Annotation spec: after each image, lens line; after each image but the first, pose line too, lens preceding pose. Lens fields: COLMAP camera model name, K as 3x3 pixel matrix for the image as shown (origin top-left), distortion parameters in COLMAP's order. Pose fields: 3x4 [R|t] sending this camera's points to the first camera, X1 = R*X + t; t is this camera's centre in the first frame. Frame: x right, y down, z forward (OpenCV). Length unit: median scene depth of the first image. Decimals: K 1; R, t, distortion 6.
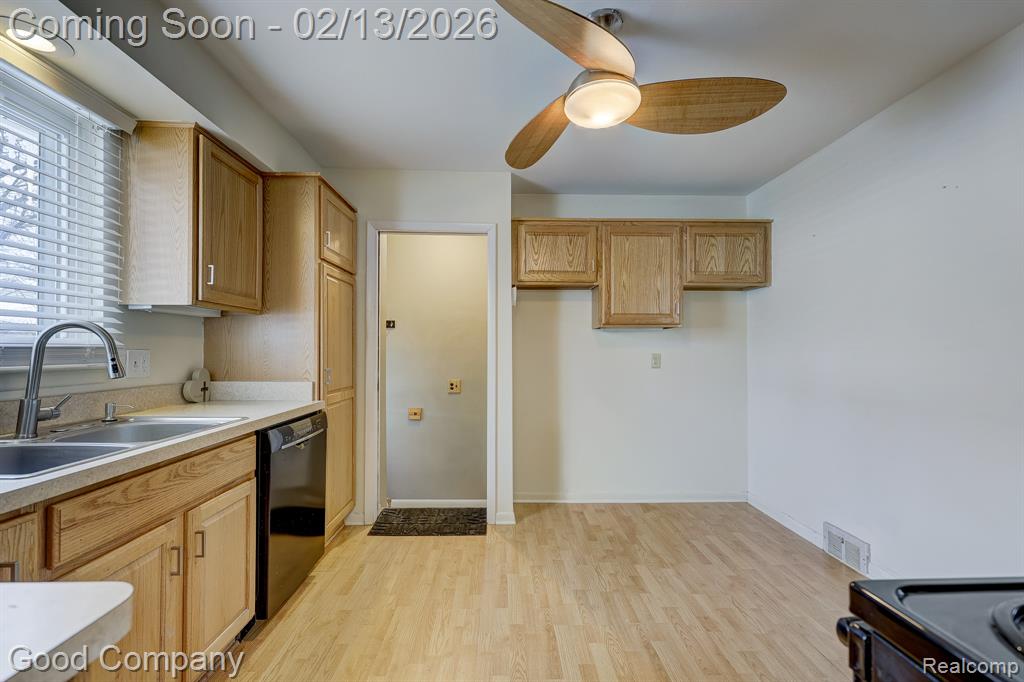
lens RADIAL K [[431.1, 0, 510.1], [0, 431.1, 348.3], [0, 0, 1]] dist [-0.001307, 0.000188]
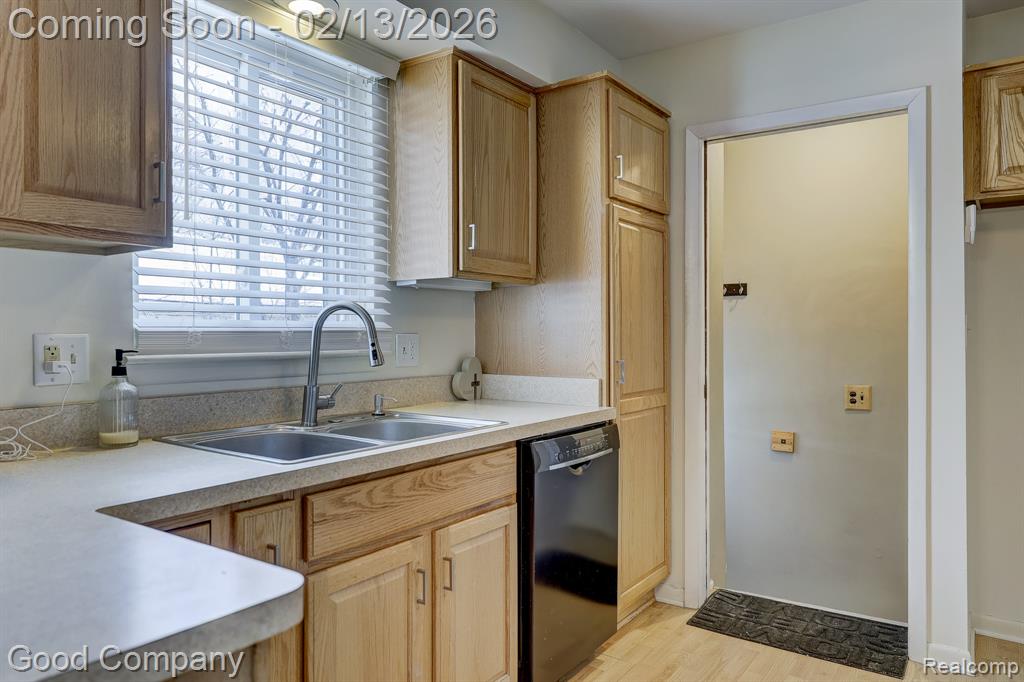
lens RADIAL K [[700.9, 0, 482.7], [0, 700.9, 340.6], [0, 0, 1]] dist [0.004626, -0.003347]
pose [[0.789160, 0.000465, -0.614187, 0.089098], [0.008380, 0.999898, 0.011524, 0.002188], [0.614130, -0.014241, 0.789076, 0.006067]]
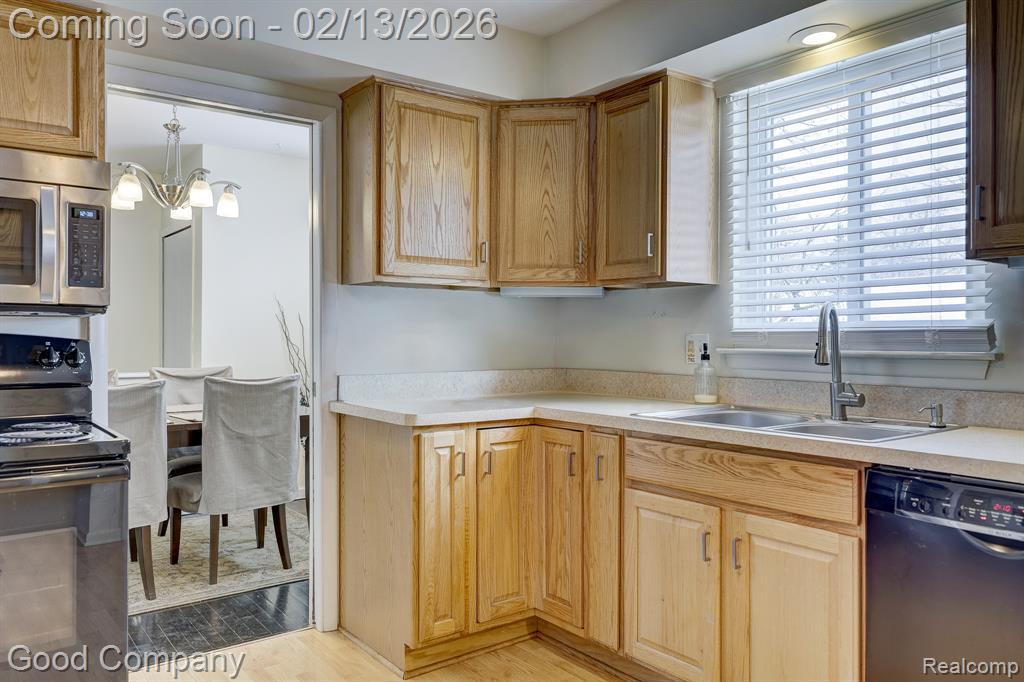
lens RADIAL K [[774.5, 0, 512.0], [0, 774.5, 341.0], [0, 0, 1]] dist [0.000435, -0.001124]
pose [[-0.809606, -0.000907, -0.586973, 0.375665], [-0.000979, 1.000000, -0.000195, 0.013909], [0.586973, 0.000416, -0.809606, 1.298470]]
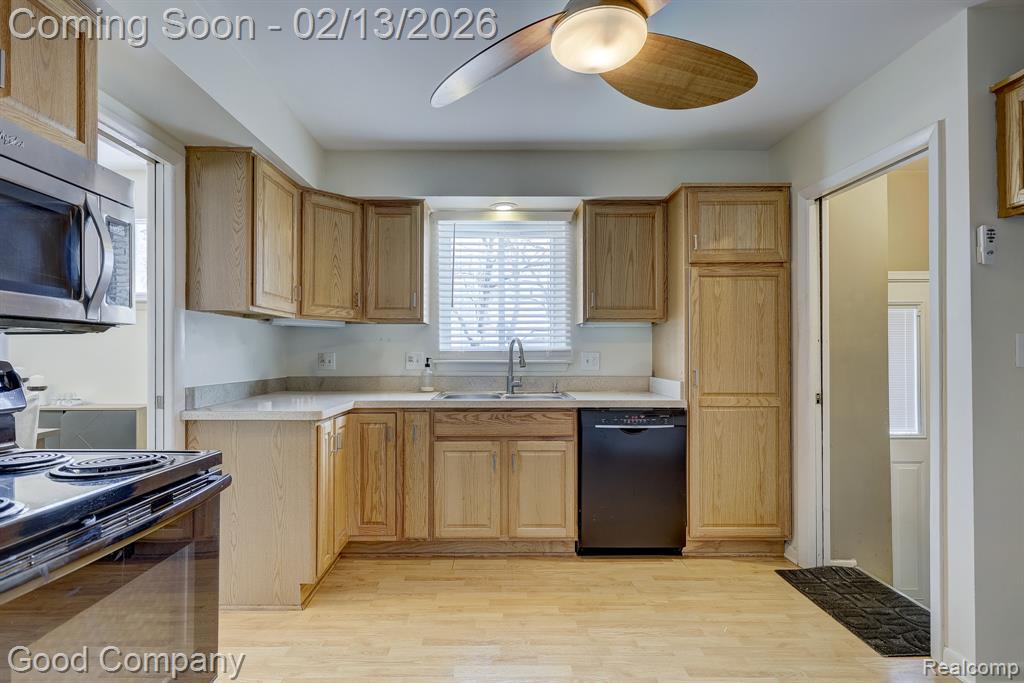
lens RADIAL K [[503.0, 0, 505.2], [0, 503.0, 352.3], [0, 0, 1]] dist [-0.002885, -0.000182]
pose [[-0.006737, -0.003649, -0.999971, 0.868992], [0.005832, 0.999976, -0.003688, 0.007921], [0.999960, -0.005856, -0.006716, 0.634540]]
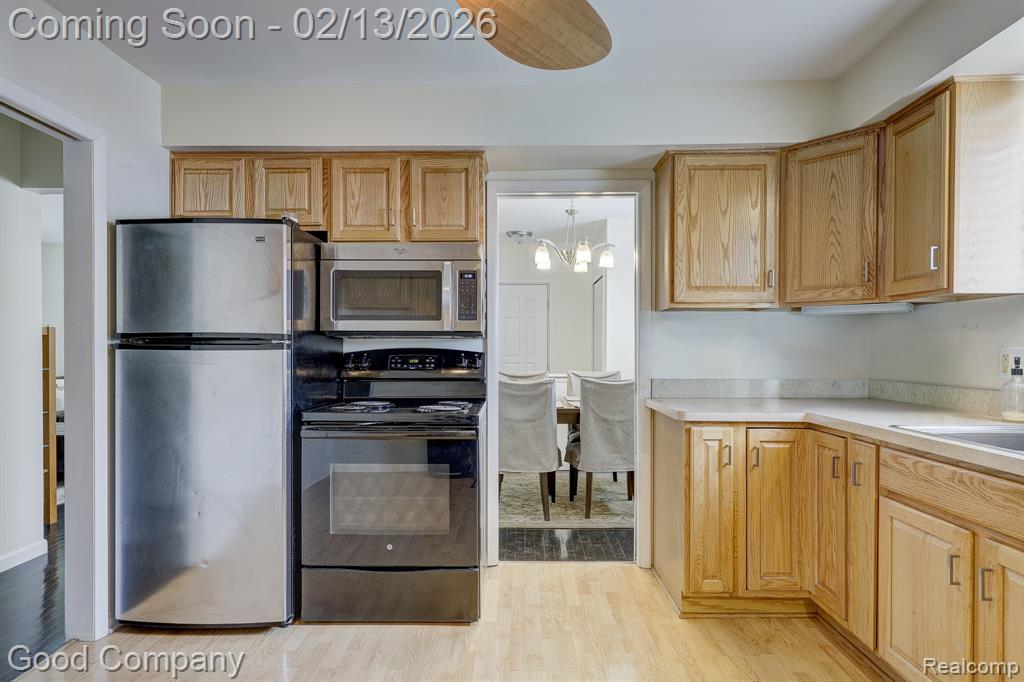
lens RADIAL K [[561.9, 0, 503.5], [0, 561.9, 356.0], [0, 0, 1]] dist [0.001299, 0.000152]
pose [[-0.998842, -0.003439, 0.047997, 0.092891], [-0.003144, 0.999976, 0.006229, 0.012384], [-0.048017, 0.006071, -0.998828, 1.358843]]
